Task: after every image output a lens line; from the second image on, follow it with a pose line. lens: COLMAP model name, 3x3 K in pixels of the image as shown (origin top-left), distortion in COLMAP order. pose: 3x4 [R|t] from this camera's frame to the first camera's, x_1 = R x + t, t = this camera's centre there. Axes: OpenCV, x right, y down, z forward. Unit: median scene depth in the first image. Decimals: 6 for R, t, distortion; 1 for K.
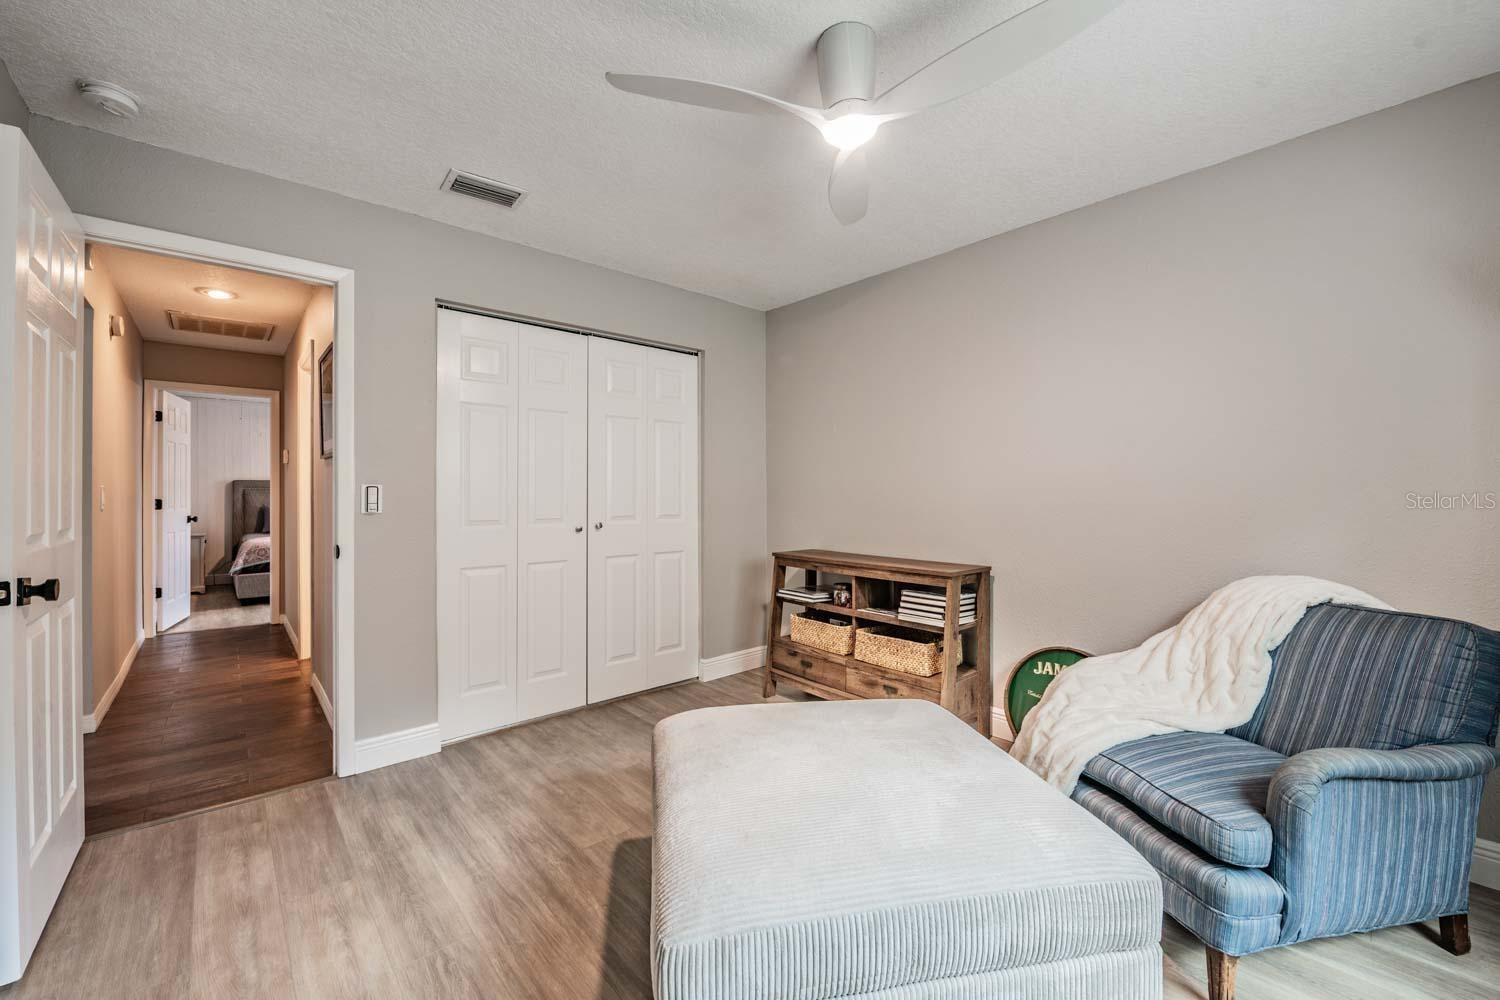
lens RADIAL K [[594.0, 0, 750.2], [0, 594.0, 496.7], [0, 0, 1]] dist [-0.008108, -0.002584]
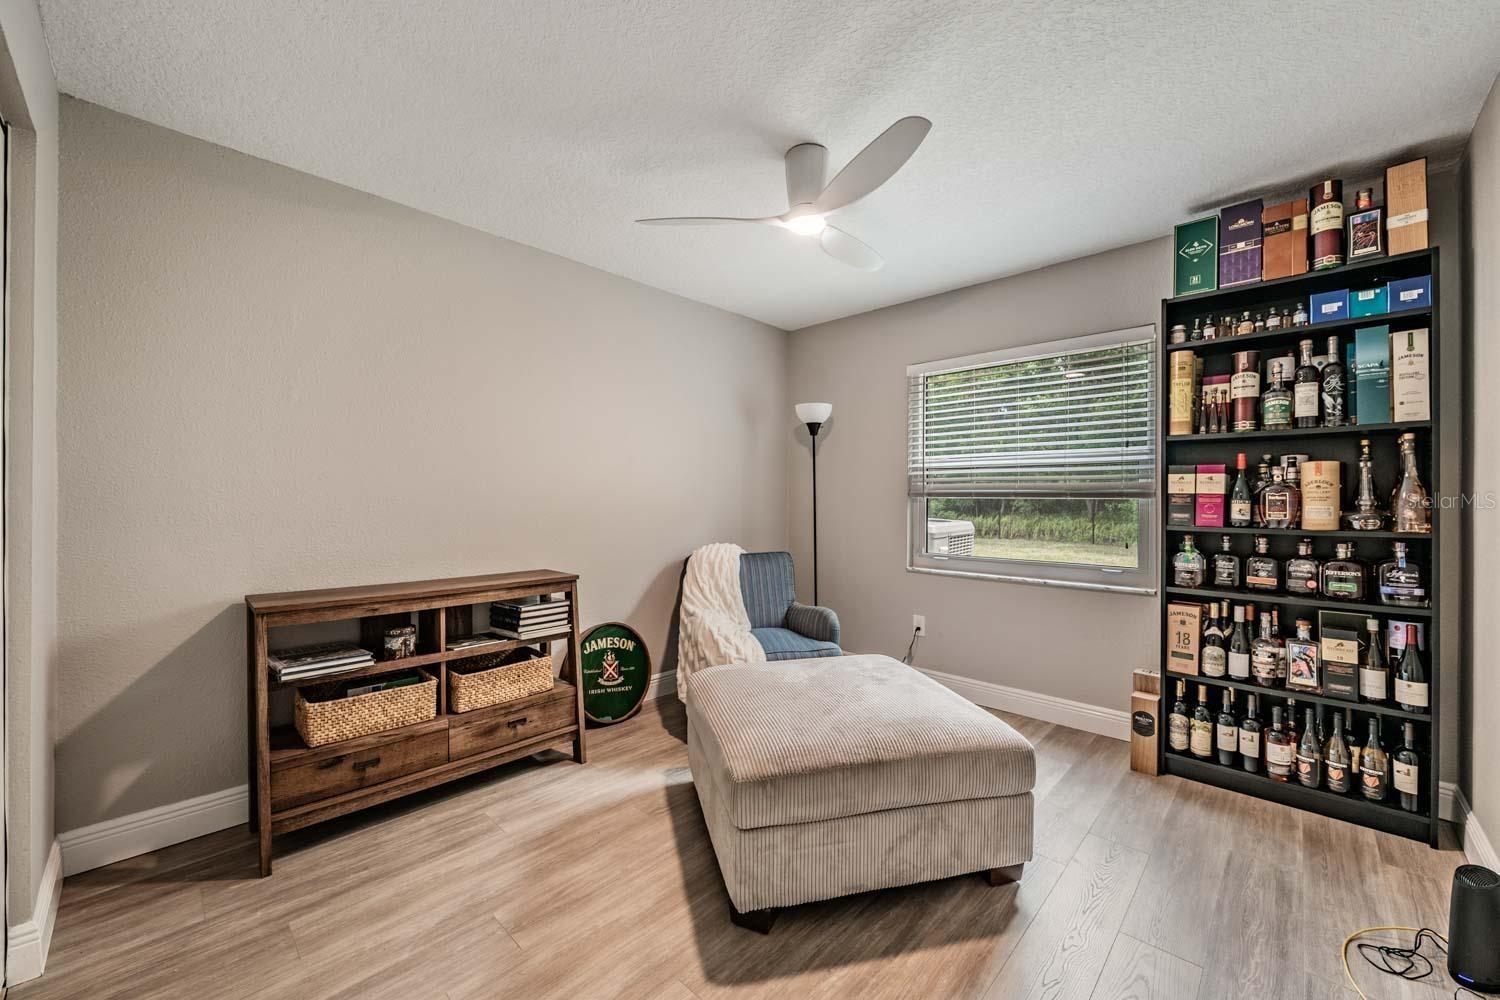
lens RADIAL K [[631.7, 0, 750.0], [0, 631.7, 500.0], [0, 0, 1]] dist [-0.001707, -0.000357]
pose [[-0.113066, -0.006262, 0.993568, -0.671930], [0.002630, 0.999975, 0.006602, -0.007890], [-0.993584, 0.003360, -0.113047, 0.708821]]
